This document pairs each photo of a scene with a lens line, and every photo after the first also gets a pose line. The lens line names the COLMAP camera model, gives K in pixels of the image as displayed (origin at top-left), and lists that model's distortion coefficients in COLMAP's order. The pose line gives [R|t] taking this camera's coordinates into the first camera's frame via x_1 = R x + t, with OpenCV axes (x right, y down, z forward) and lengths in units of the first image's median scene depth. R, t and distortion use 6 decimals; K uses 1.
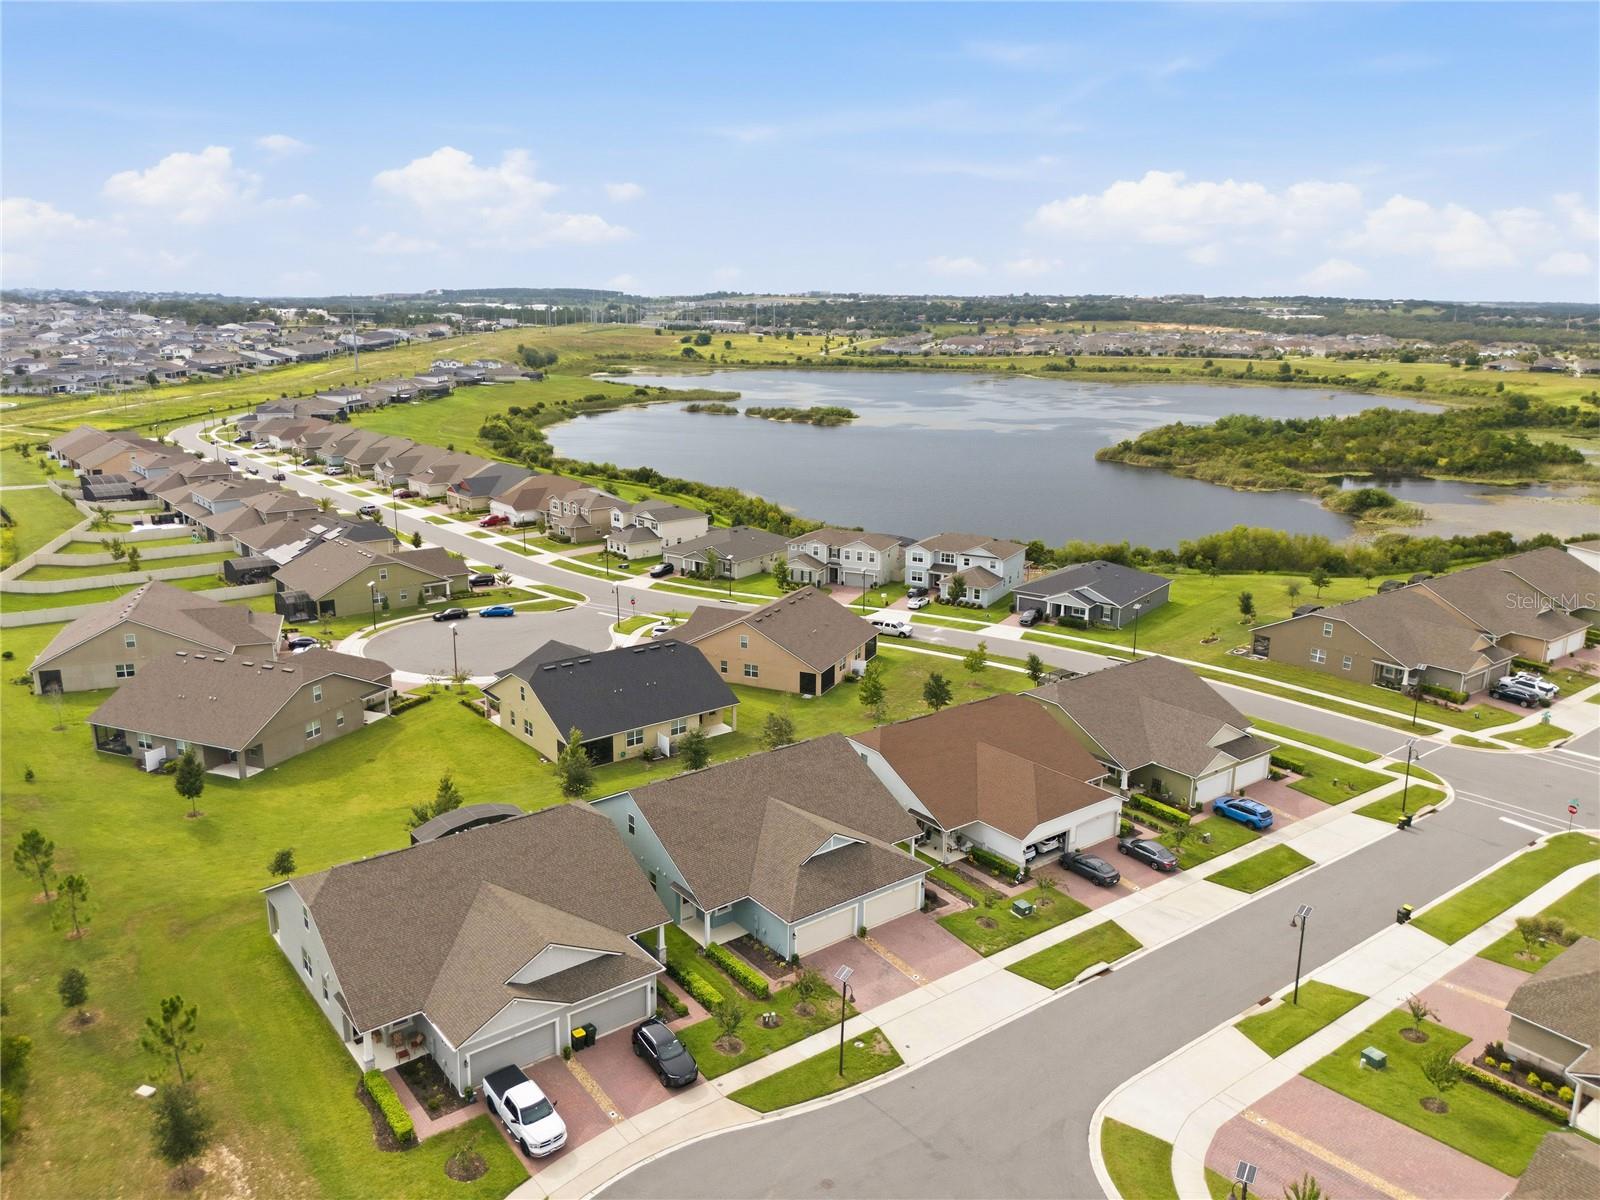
lens RADIAL K [[1181.1, 0, 800.0], [0, 1181.1, 600.0], [0, 0, 1]] dist [0.128348, -0.186688]
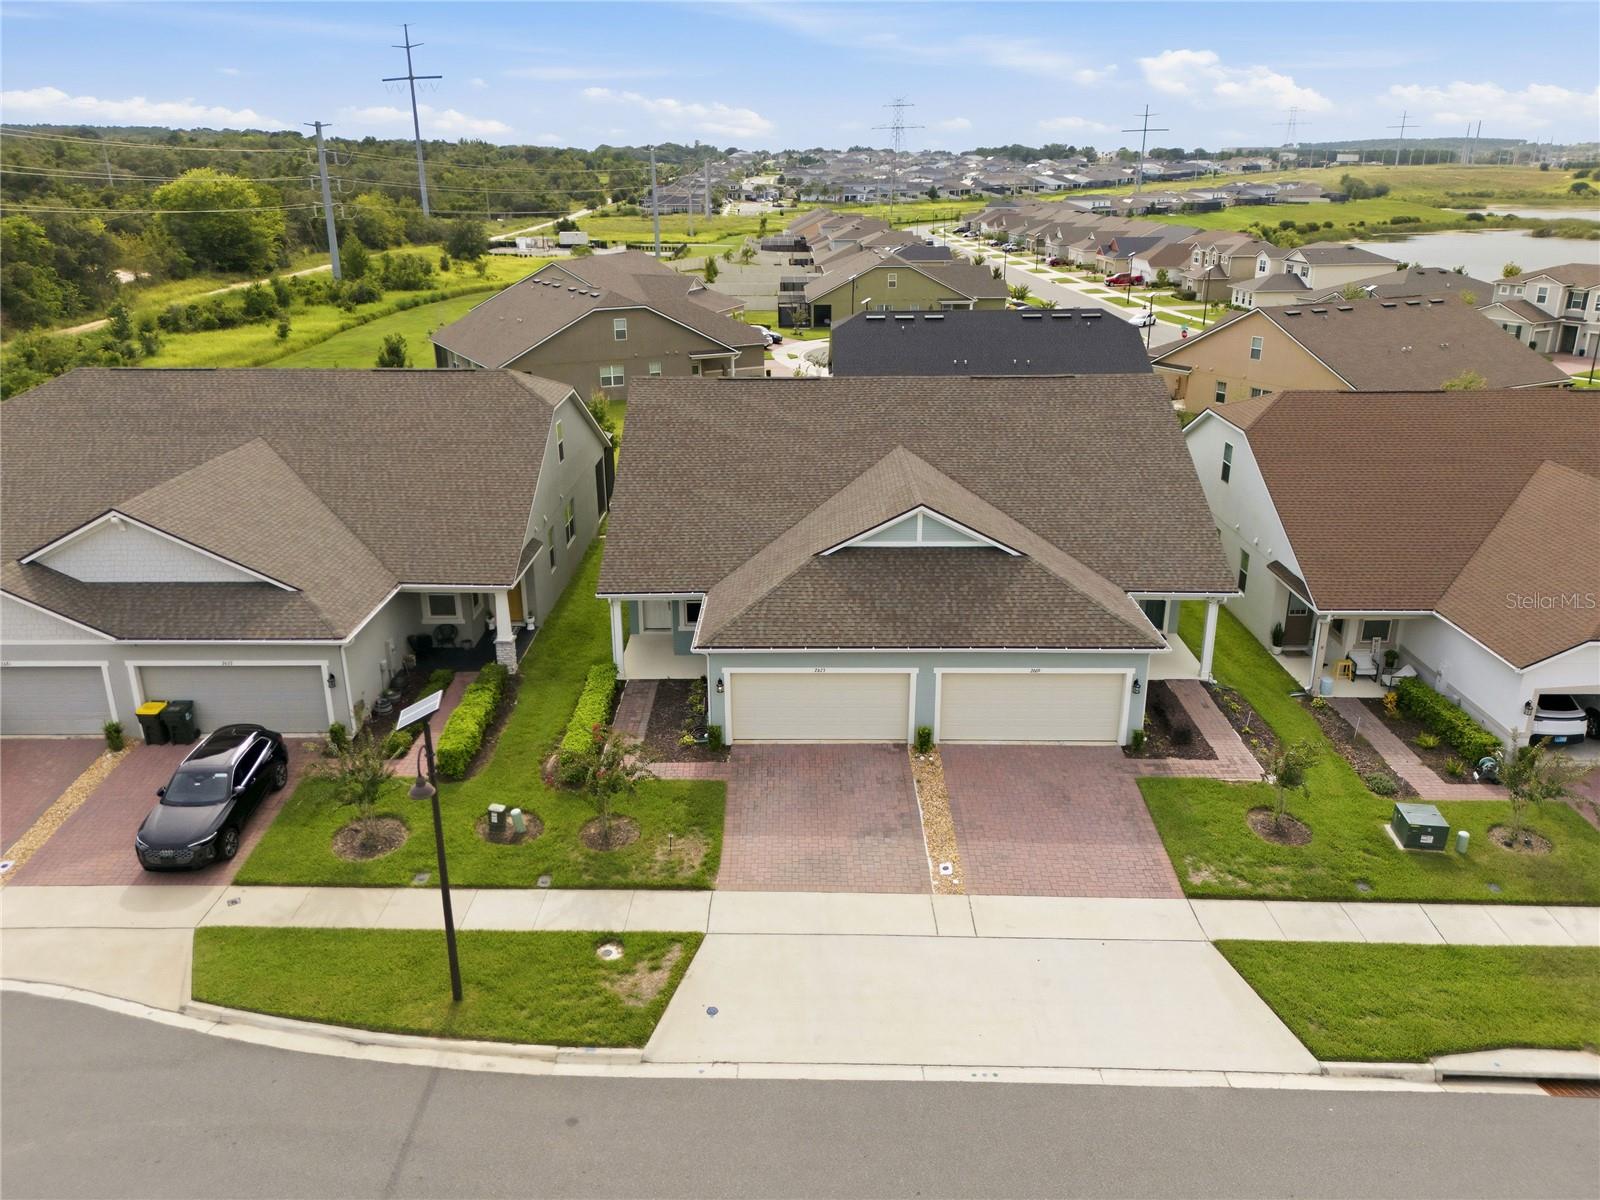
lens RADIAL K [[1192.2, 0, 800.0], [0, 1192.2, 600.0], [0, 0, 1]] dist [0.067102, -0.066348]
pose [[0.786656, 0.197215, -0.585046, 0.116487], [-0.141586, 0.979981, 0.139968, 0.083623], [0.600938, -0.027272, 0.798830, 0.301975]]
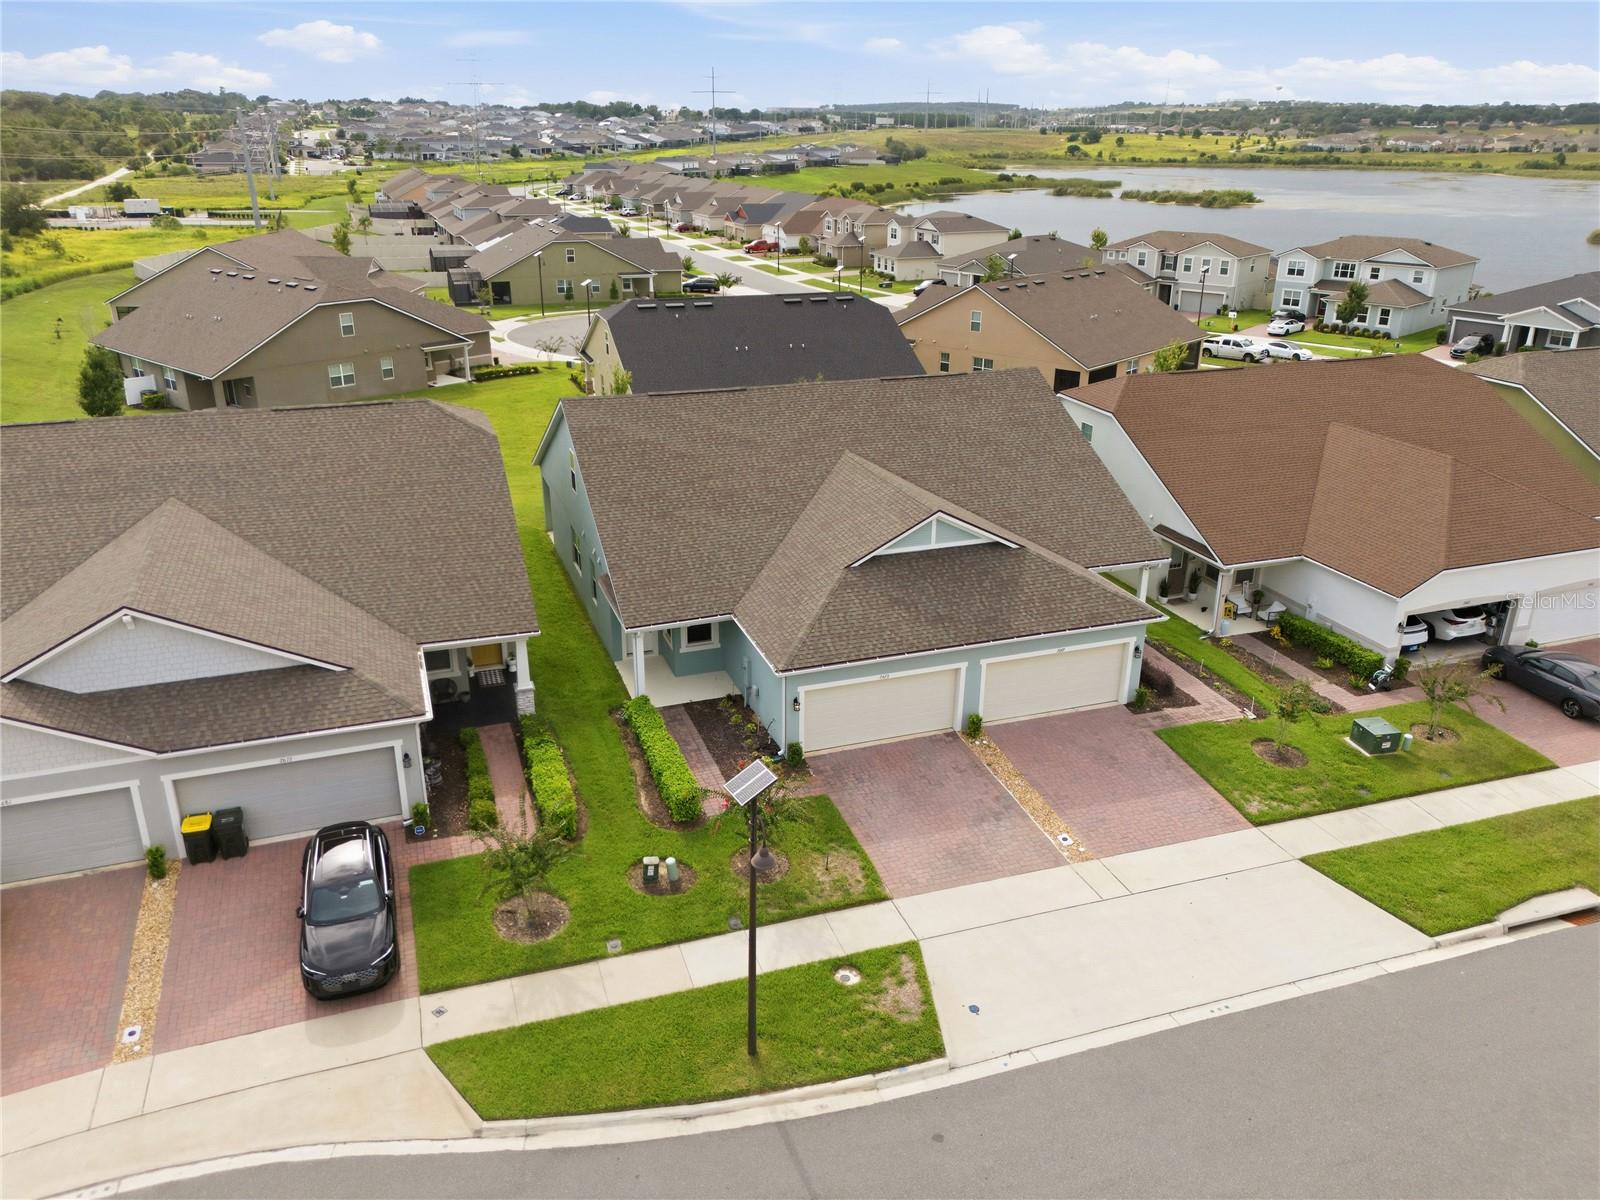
lens RADIAL K [[1180.0, 0, 800.0], [0, 1180.0, 600.0], [0, 0, 1]] dist [0.065070, -0.064287]
pose [[0.950062, 0.112228, -0.291183, 0.053464], [-0.073567, 0.987343, 0.140508, 0.080820], [0.303266, -0.112070, 0.946293, 0.262870]]
